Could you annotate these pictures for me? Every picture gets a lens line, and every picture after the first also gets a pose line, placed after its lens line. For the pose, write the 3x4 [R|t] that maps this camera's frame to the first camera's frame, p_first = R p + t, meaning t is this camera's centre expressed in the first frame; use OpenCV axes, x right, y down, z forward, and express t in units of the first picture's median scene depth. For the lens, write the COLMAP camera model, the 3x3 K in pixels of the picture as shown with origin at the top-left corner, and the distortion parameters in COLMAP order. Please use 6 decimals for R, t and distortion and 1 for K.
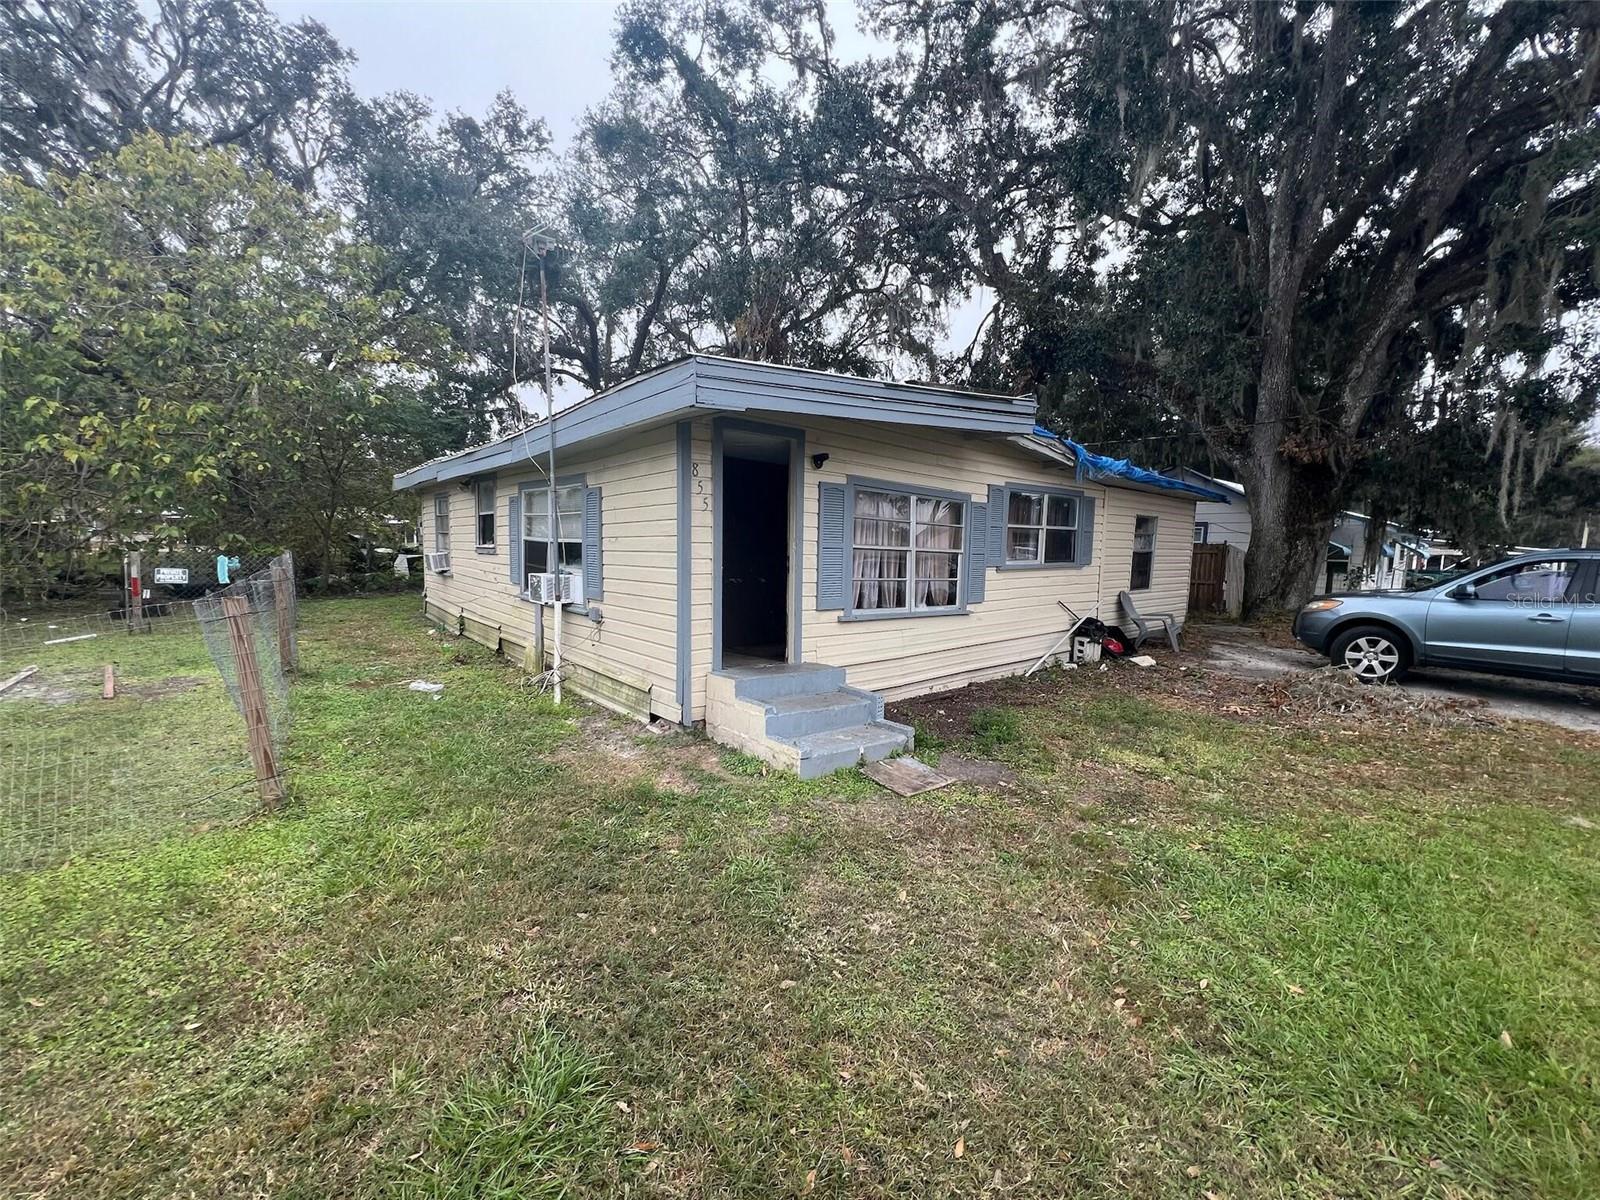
lens RADIAL K [[628.1, 0, 802.1], [0, 628.1, 599.4], [0, 0, 1]] dist [0.000222, -0.000191]
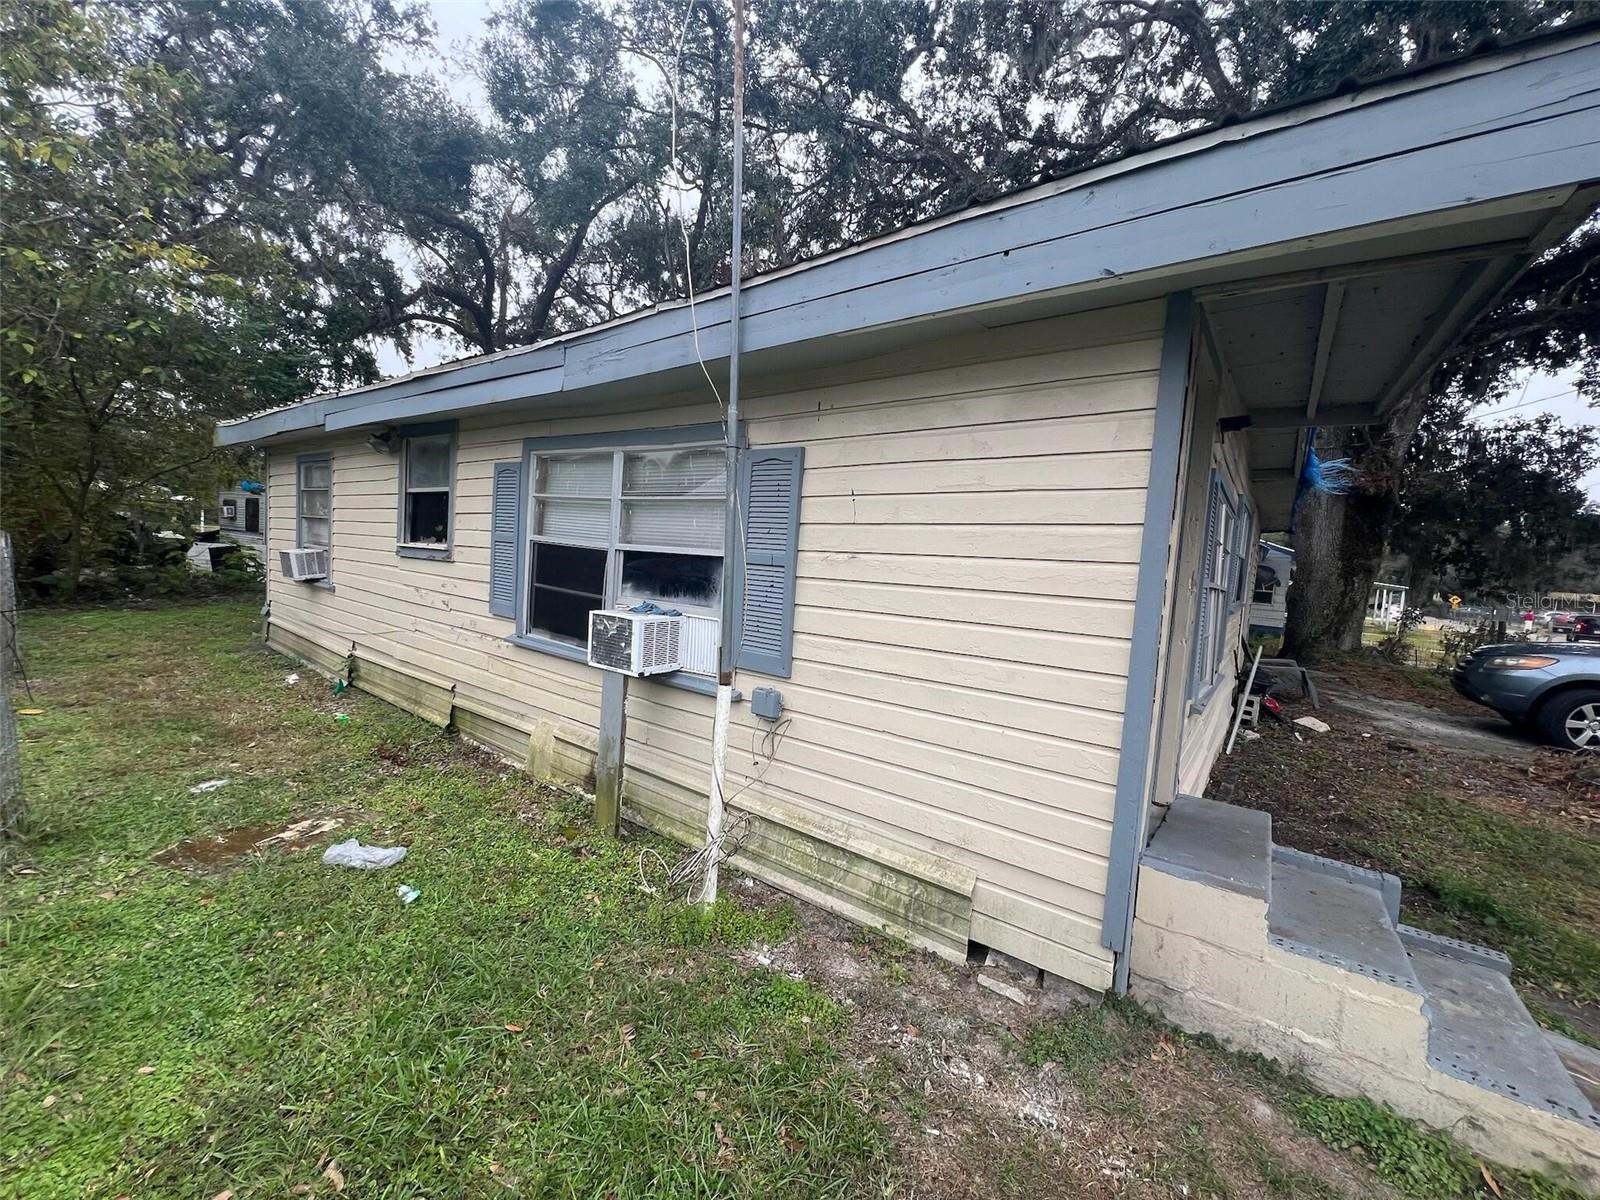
lens RADIAL K [[628.1, 0, 798.8], [0, 628.1, 598.6], [0, 0, 1]] dist [0.000222, -0.000191]
pose [[0.975944, 0.027850, 0.216236, -0.298599], [-0.025694, 0.999588, -0.012775, -0.038363], [-0.216503, 0.006911, 0.976258, 0.365652]]
